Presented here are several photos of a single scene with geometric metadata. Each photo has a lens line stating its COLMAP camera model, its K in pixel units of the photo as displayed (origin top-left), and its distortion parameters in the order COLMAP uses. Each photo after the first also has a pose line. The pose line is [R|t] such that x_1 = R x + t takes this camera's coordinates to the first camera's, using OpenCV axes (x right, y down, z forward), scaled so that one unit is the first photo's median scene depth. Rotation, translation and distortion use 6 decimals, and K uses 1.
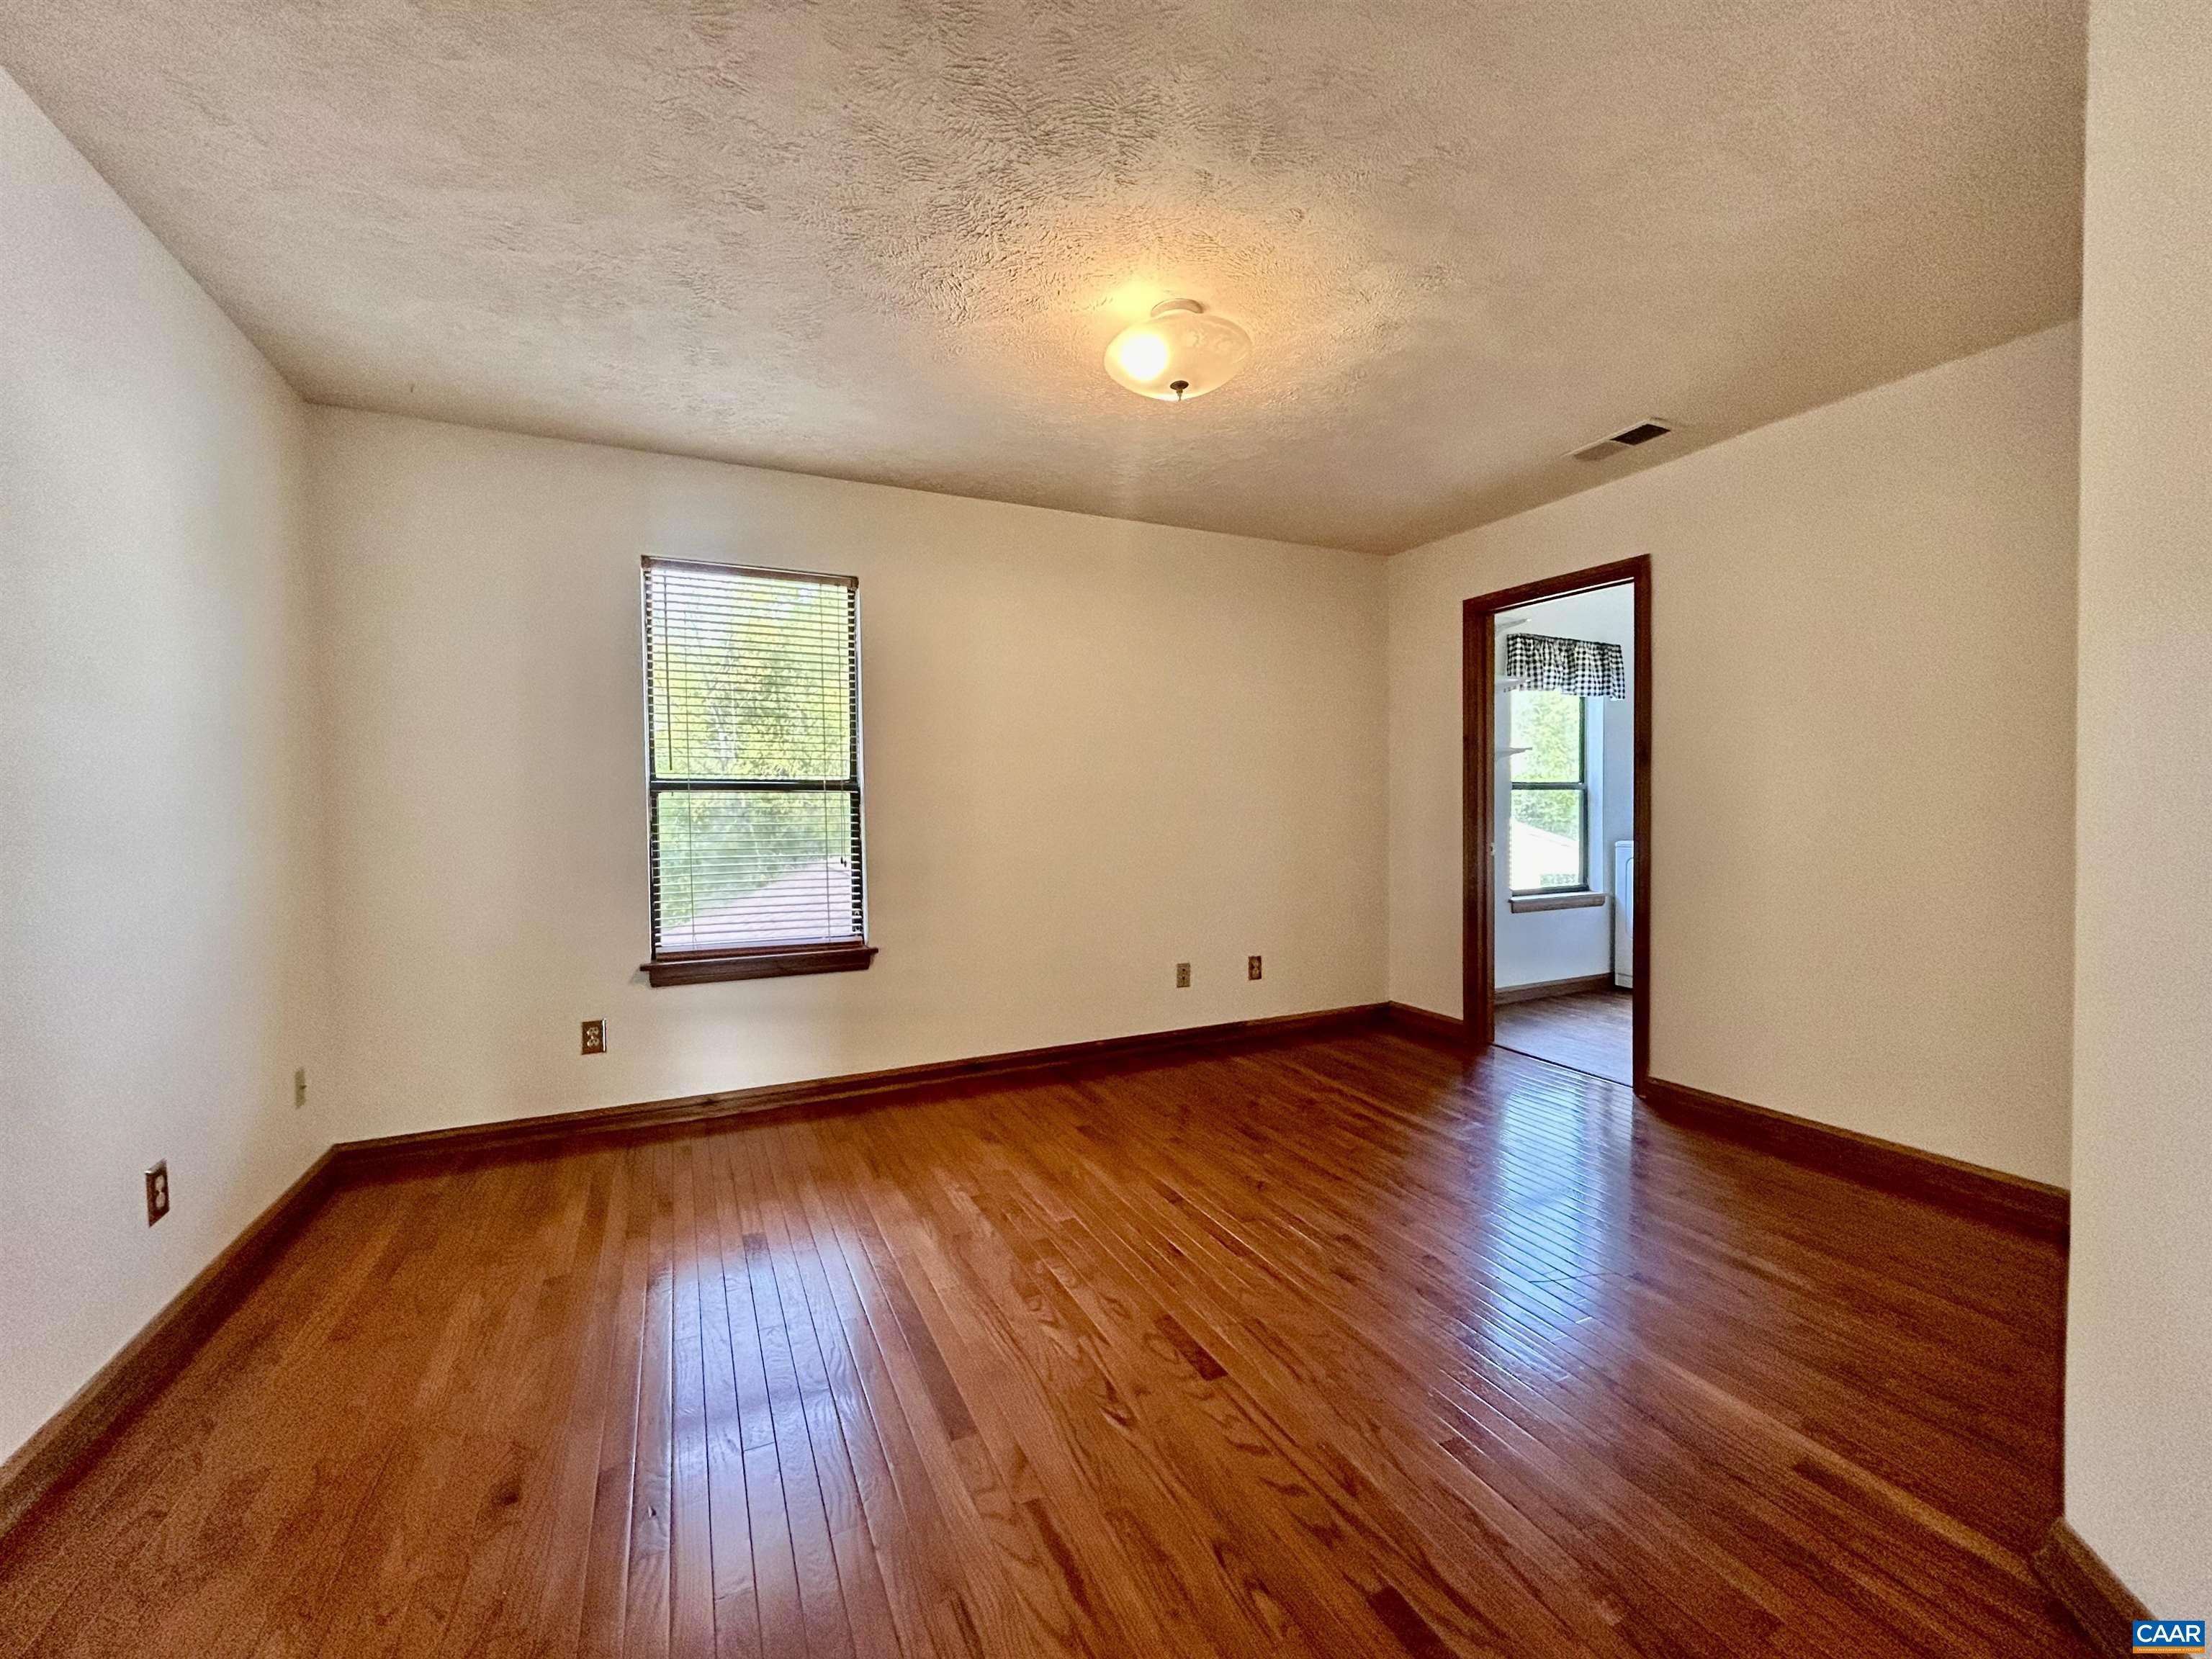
lens RADIAL K [[899.8, 0, 1108.1], [0, 899.8, 825.0], [0, 0, 1]] dist [0.002337, 0.000889]
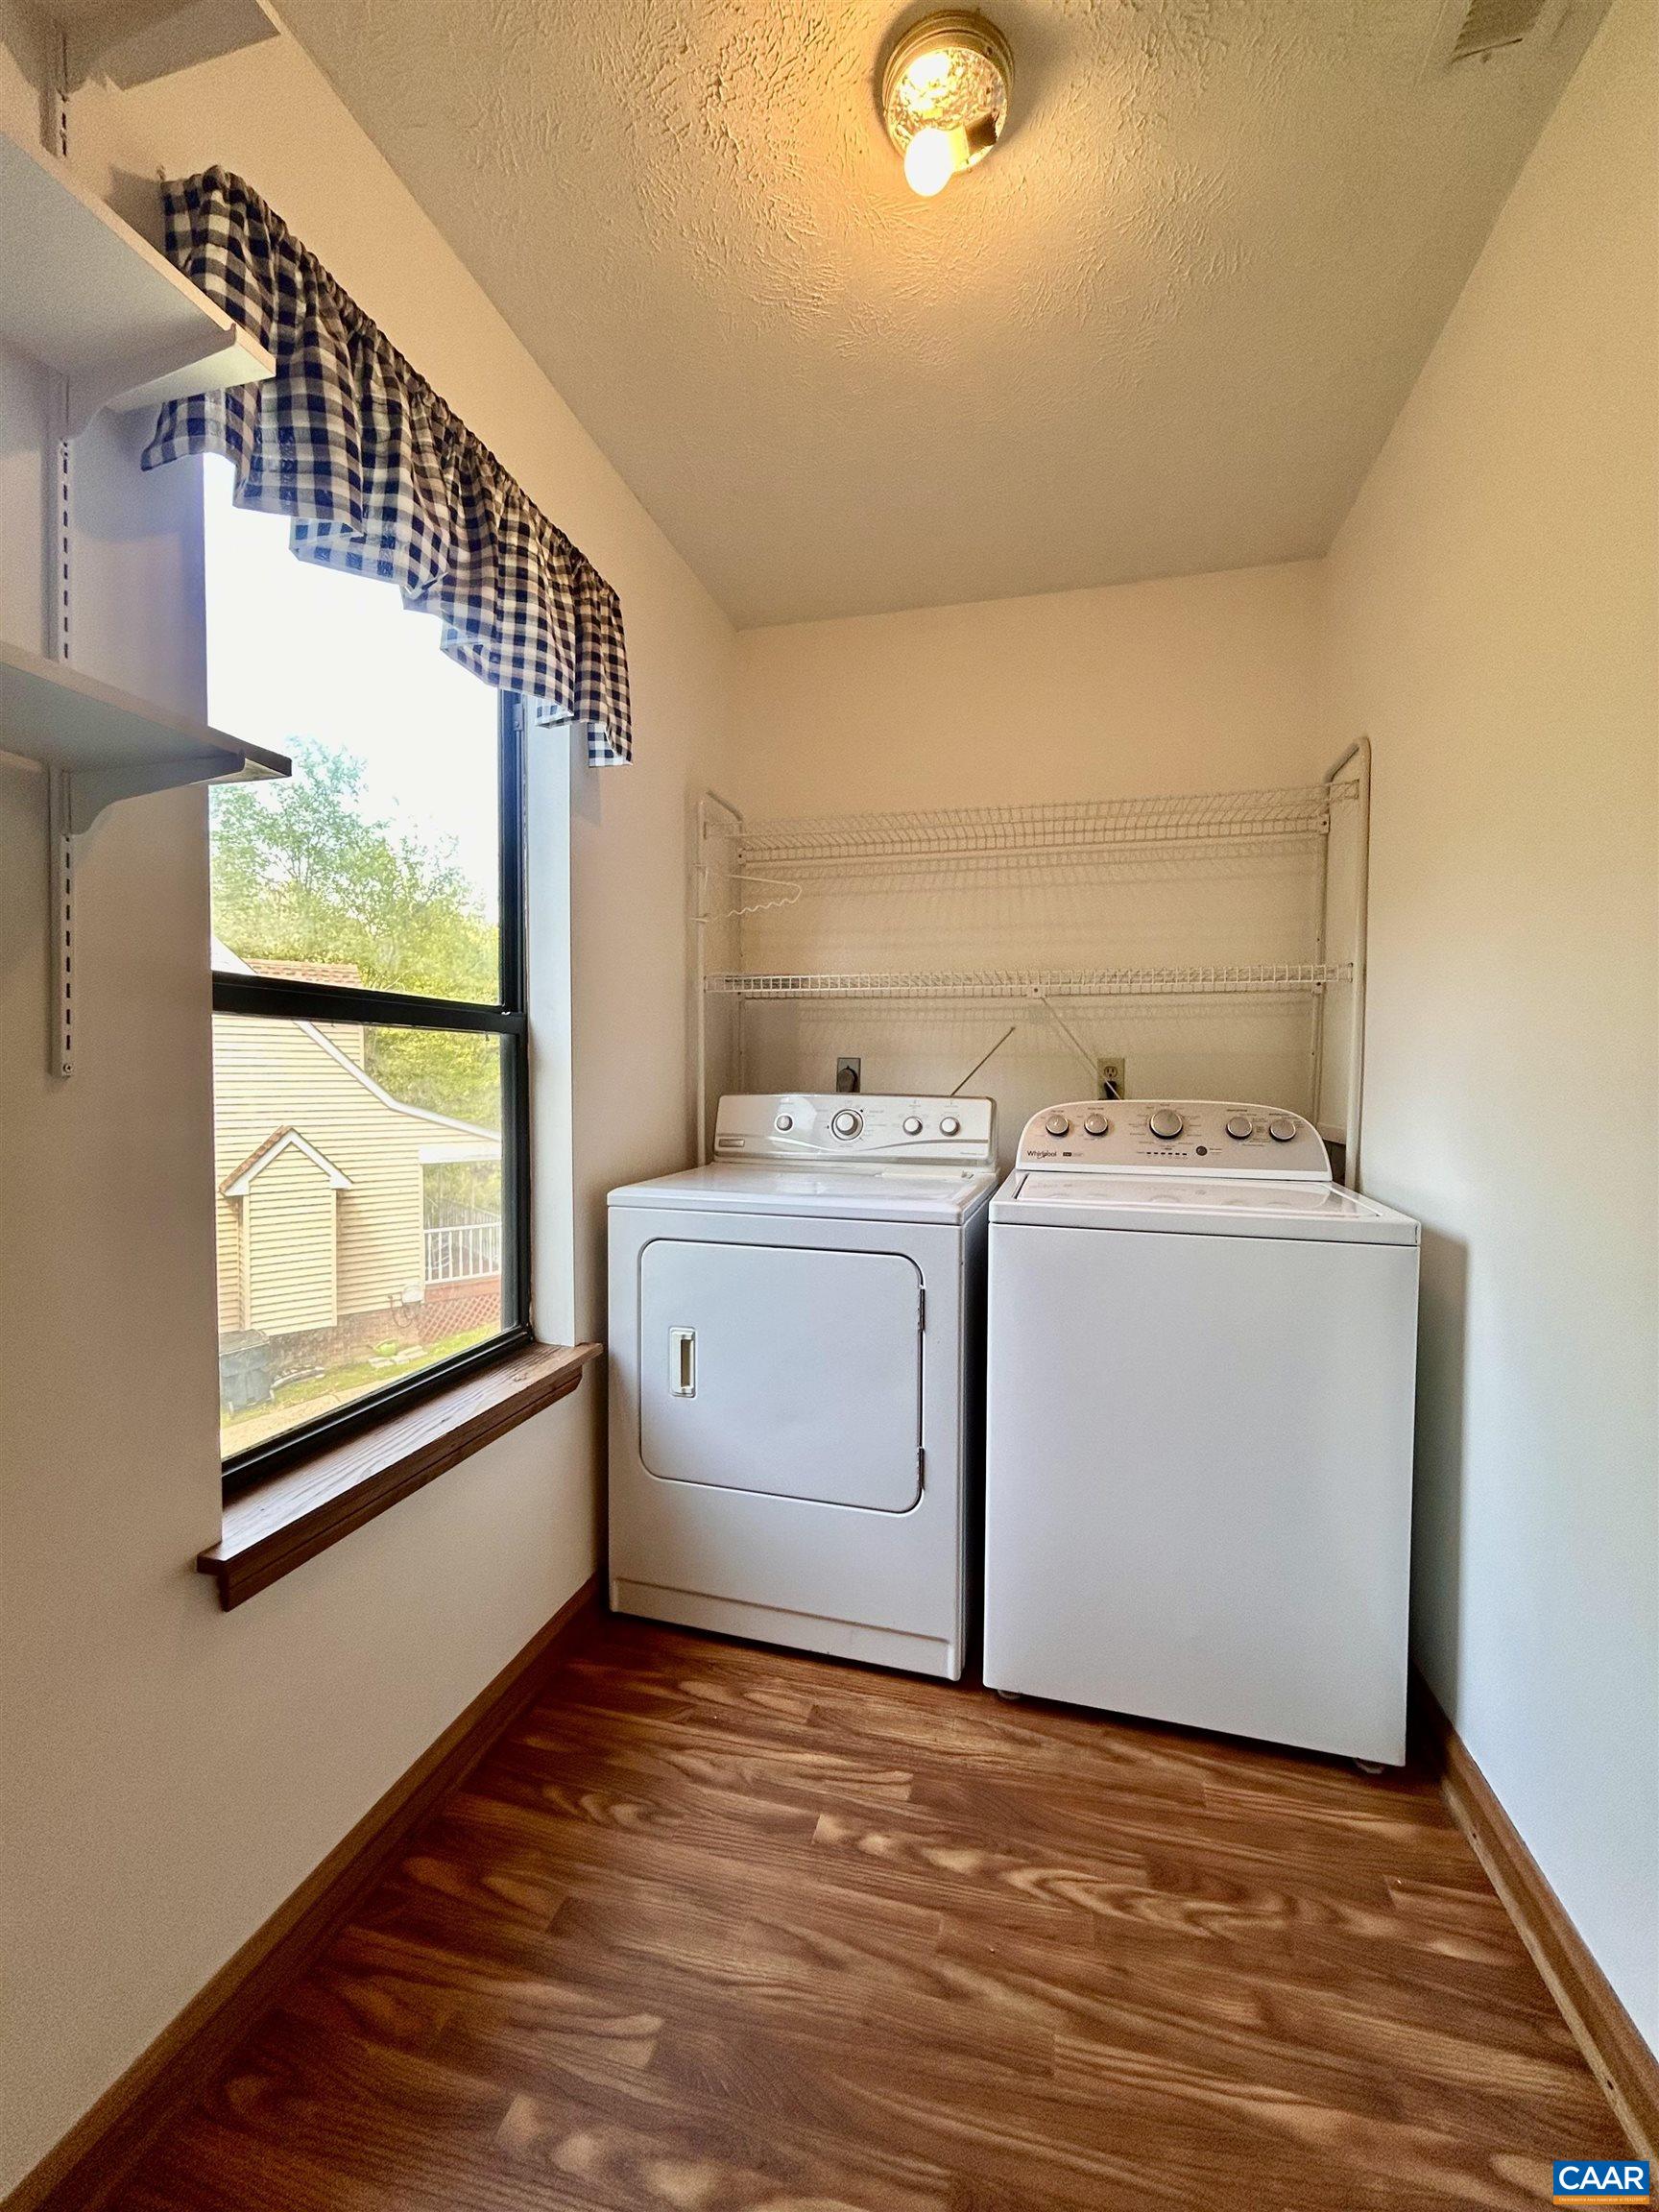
lens RADIAL K [[899.8, 0, 831.1], [0, 899.8, 1104.5], [0, 0, 1]] dist [0.002337, 0.000889]
pose [[0.638940, -0.016059, 0.769089, 0.378569], [0.003153, 0.999828, 0.018257, -0.021317], [-0.769250, -0.009241, 0.638881, 0.756926]]
